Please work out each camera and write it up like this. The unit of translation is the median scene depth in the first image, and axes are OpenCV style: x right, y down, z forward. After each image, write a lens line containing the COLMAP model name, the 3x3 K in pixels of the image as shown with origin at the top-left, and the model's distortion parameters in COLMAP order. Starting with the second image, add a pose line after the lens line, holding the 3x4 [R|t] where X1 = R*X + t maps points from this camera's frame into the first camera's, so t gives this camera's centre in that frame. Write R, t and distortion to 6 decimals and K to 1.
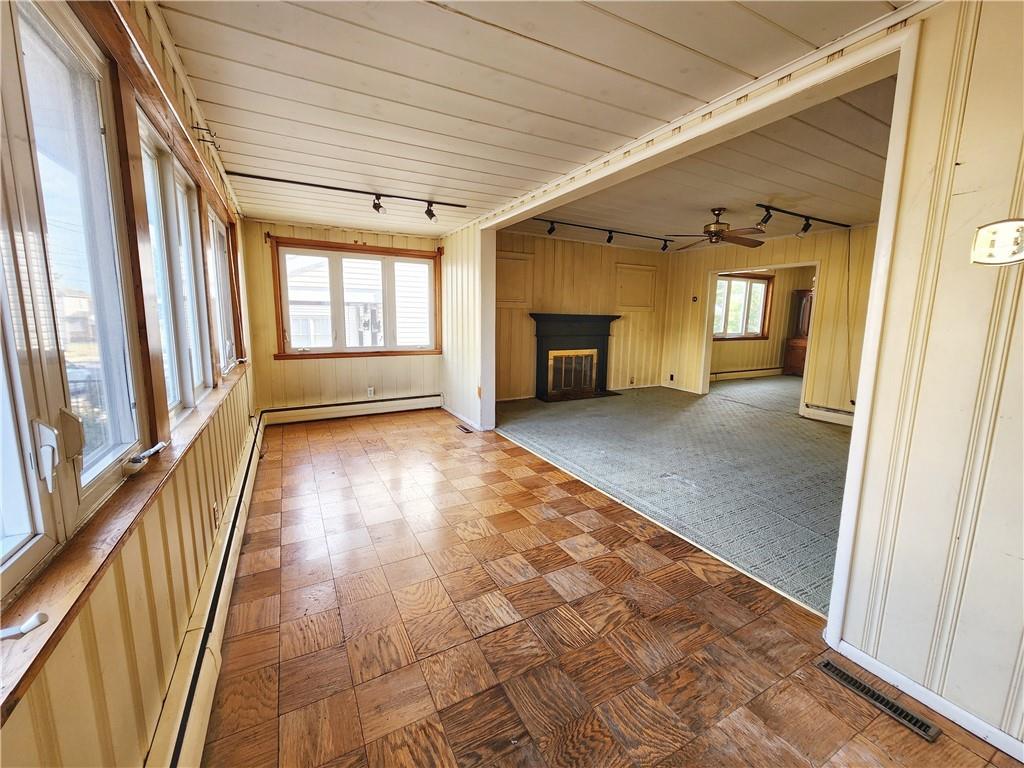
lens RADIAL K [[420.2, 0, 512.0], [0, 420.2, 383.9], [0, 0, 1]] dist [0.002689, -0.000401]
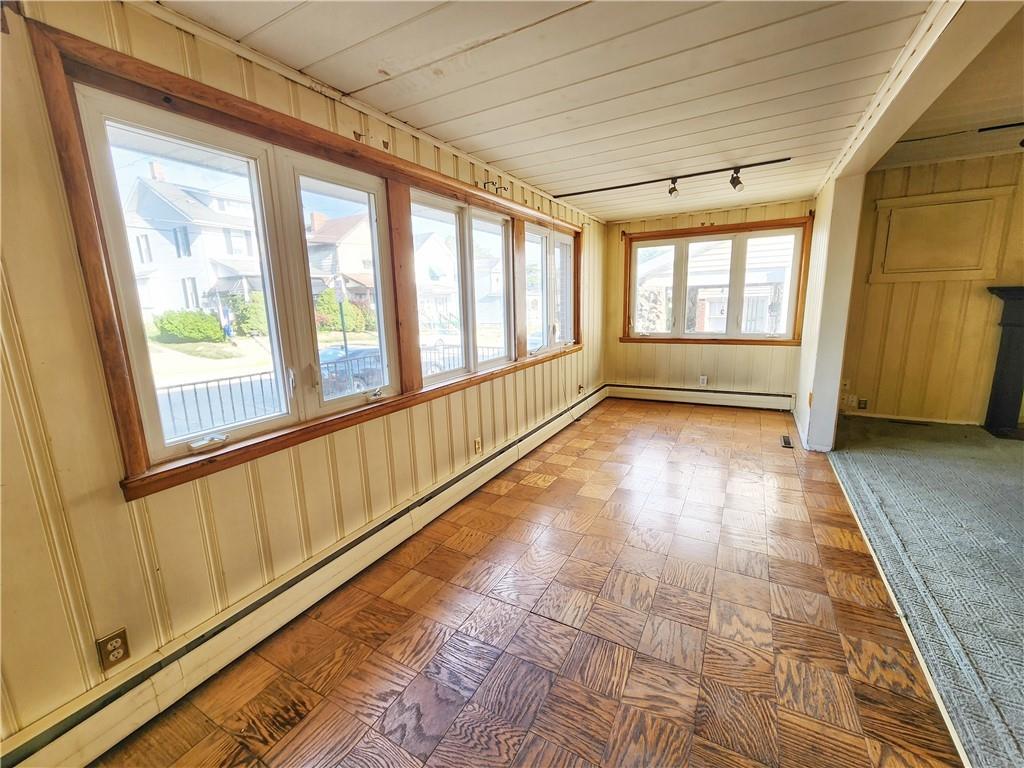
lens RADIAL K [[420.2, 0, 510.0], [0, 420.2, 379.9], [0, 0, 1]] dist [0.002689, -0.000401]
pose [[0.530503, 0.128372, -0.837906, 0.292906], [-0.099272, 0.991073, 0.088986, -0.031033], [0.841850, 0.035973, 0.538512, 0.144732]]
